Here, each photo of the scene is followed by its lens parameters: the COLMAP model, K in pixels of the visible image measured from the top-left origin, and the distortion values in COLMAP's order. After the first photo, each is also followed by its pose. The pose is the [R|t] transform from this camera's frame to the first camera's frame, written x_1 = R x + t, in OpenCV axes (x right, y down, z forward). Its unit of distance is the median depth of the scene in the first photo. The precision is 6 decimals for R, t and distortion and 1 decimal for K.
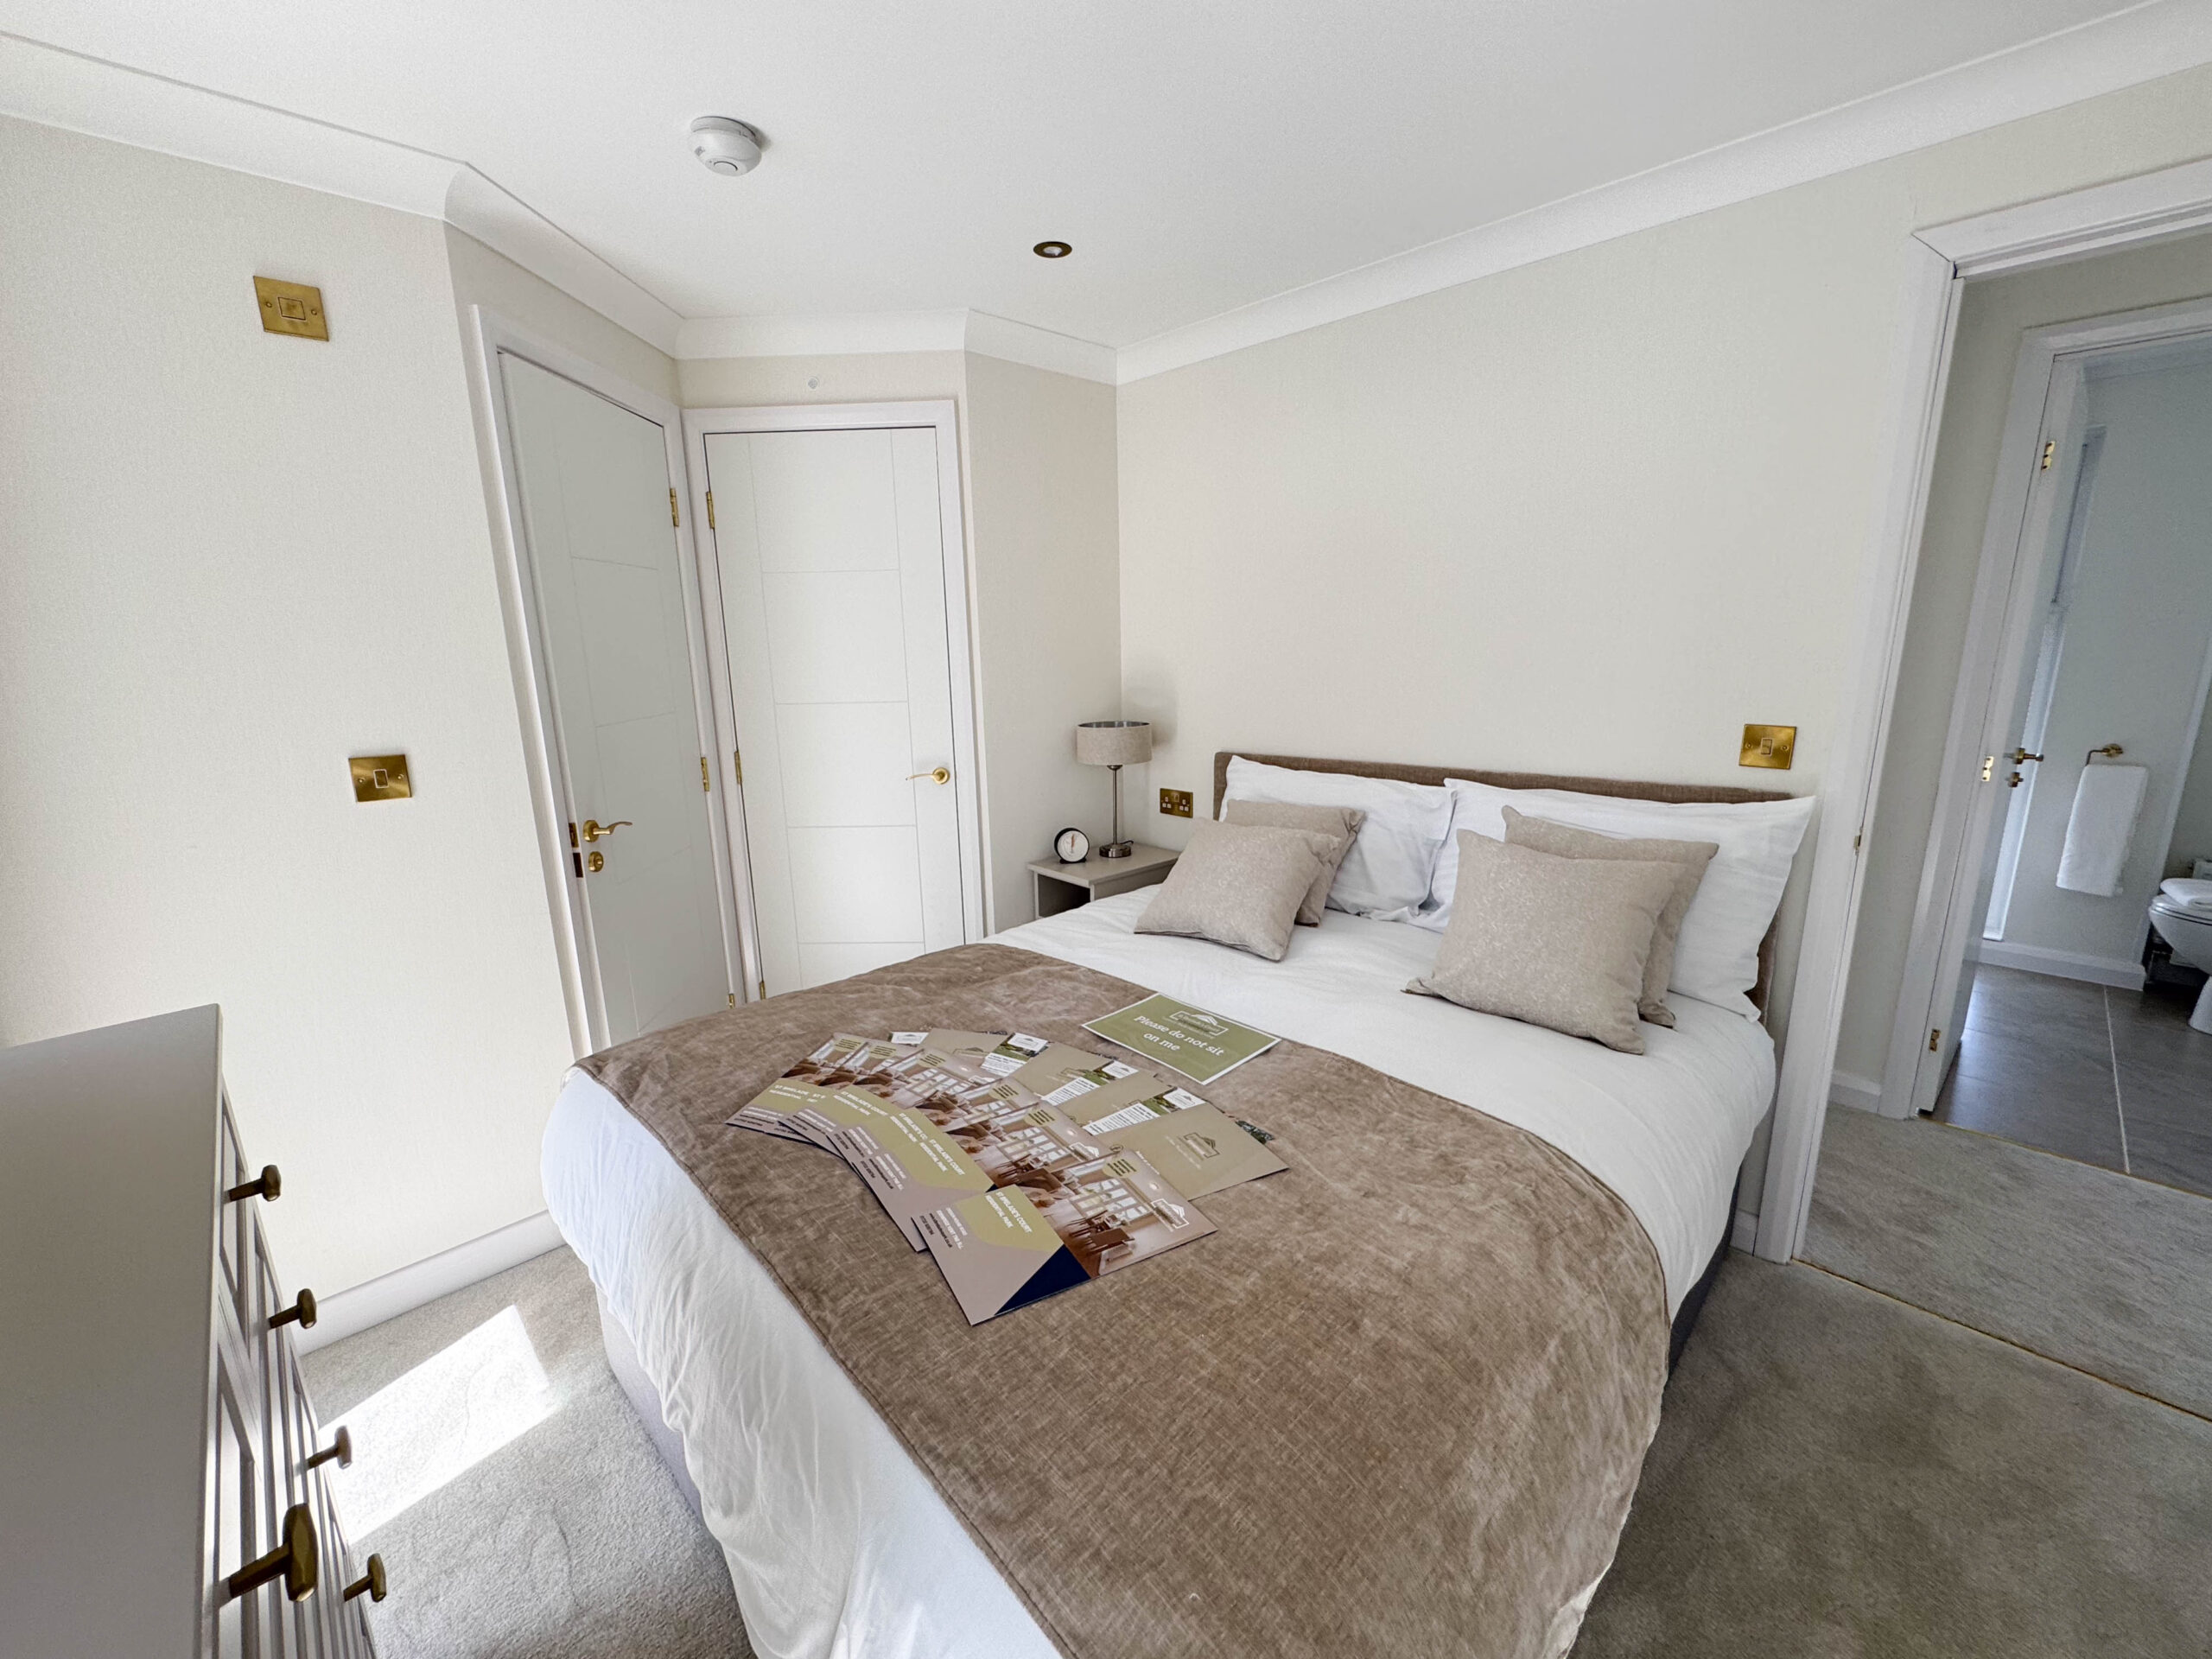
lens RADIAL K [[892.3, 0, 1104.0], [0, 892.3, 829.0], [0, 0, 1]] dist [-0.015088, 0.000565]
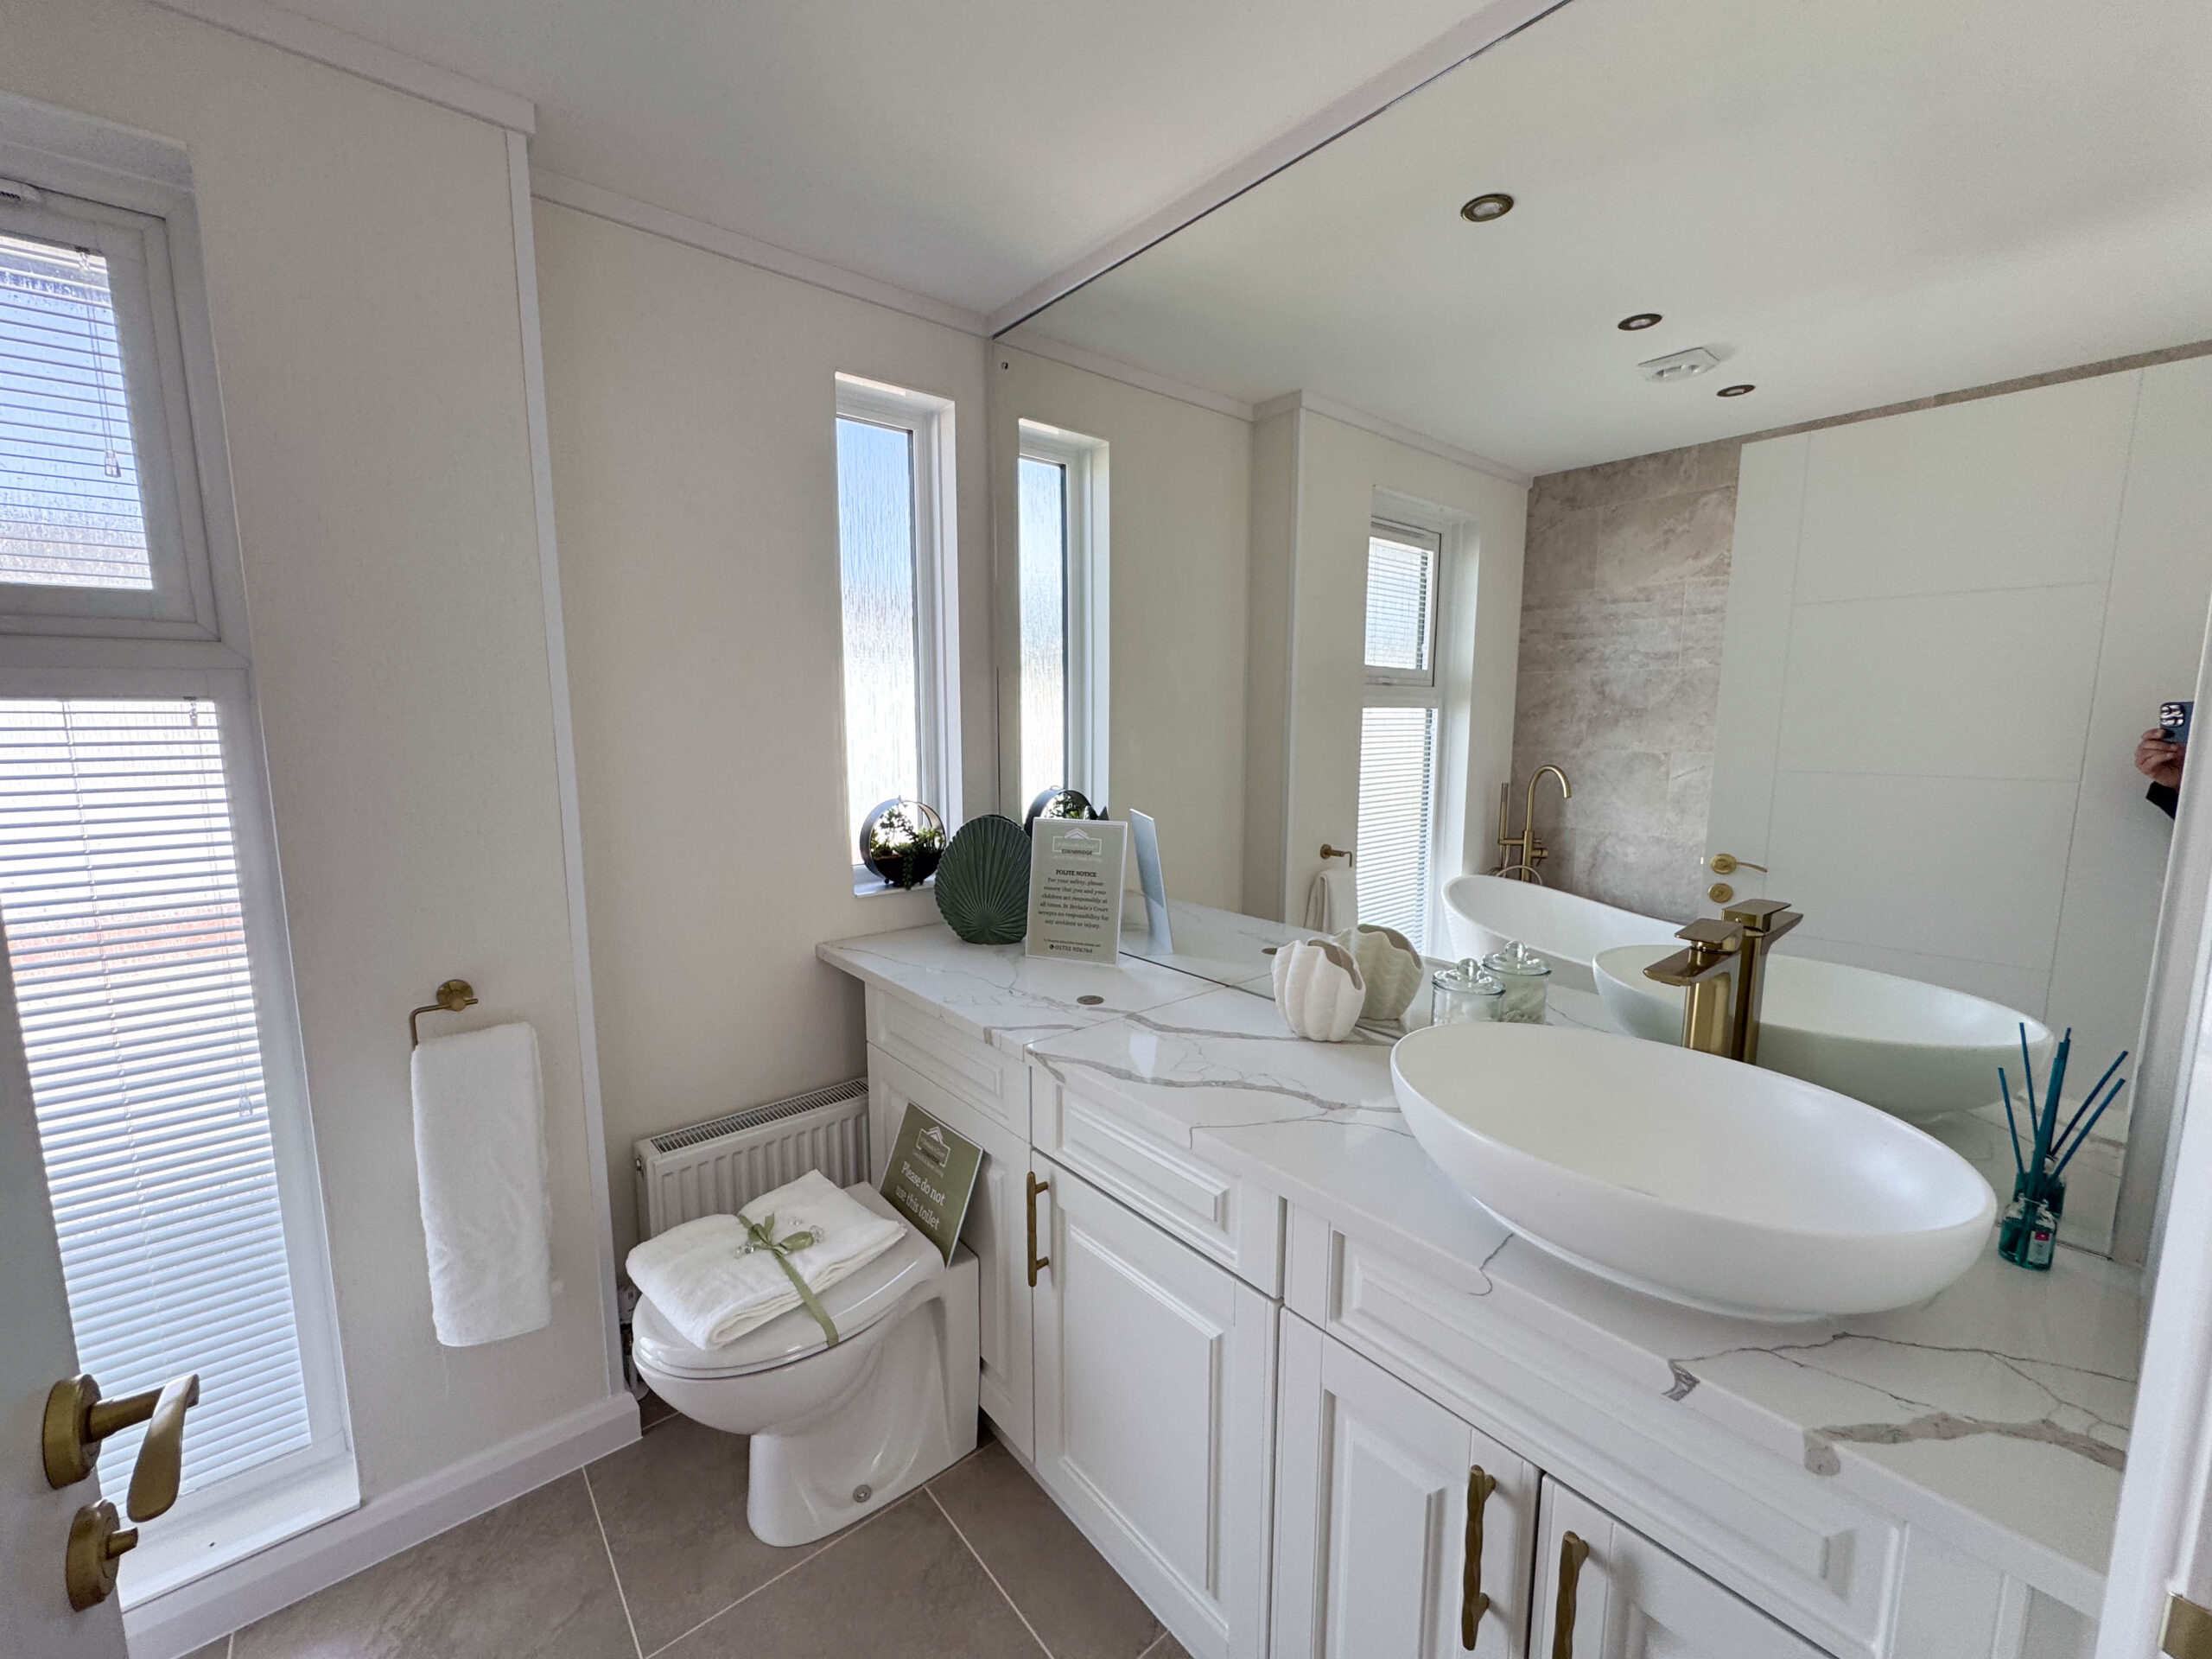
lens RADIAL K [[892.3, 0, 1103.9], [0, 892.3, 831.8], [0, 0, 1]] dist [-0.015088, 0.000565]
pose [[0.067639, -0.119355, 0.990545, 0.751616], [0.216939, 0.970824, 0.102165, -0.146728], [-0.973839, 0.207978, 0.091558, 0.630347]]
